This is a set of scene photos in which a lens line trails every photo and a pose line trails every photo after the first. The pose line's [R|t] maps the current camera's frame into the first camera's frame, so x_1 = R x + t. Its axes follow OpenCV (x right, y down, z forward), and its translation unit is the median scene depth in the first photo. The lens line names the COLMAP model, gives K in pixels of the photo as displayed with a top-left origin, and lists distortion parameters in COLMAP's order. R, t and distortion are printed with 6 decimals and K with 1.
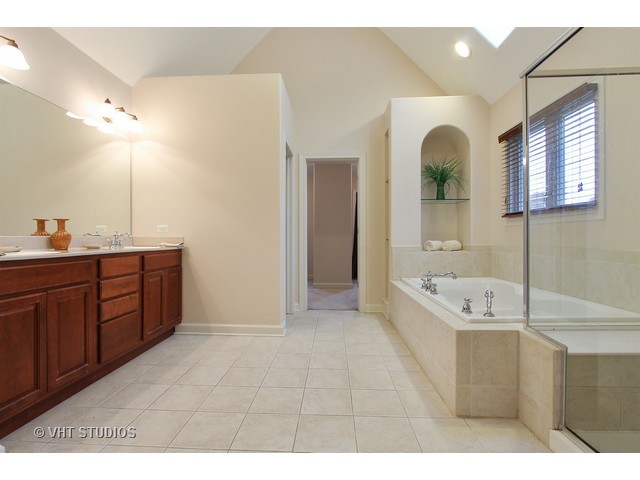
lens RADIAL K [[296.8, 0, 319.5], [0, 296.8, 238.7], [0, 0, 1]] dist [0.000724, -0.000014]
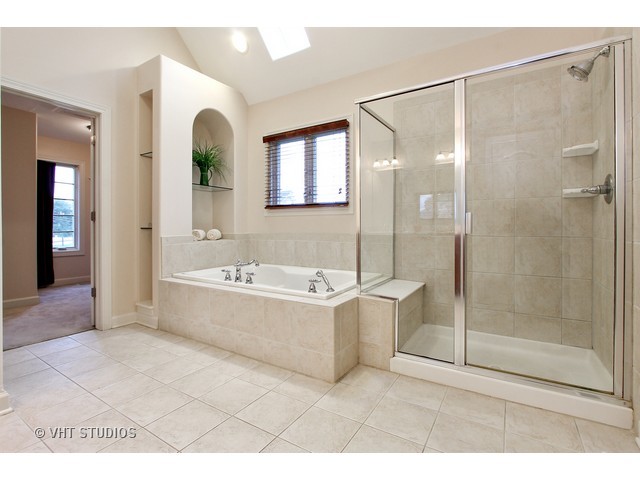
lens RADIAL K [[303.2, 0, 318.5], [0, 303.2, 227.5], [0, 0, 1]] dist [0.000393, -0.000171]
pose [[0.506602, 0.003178, 0.862174, -0.288946], [0.000755, 0.999991, -0.004130, 0.005640], [-0.862180, 0.002743, 0.506595, 0.237828]]
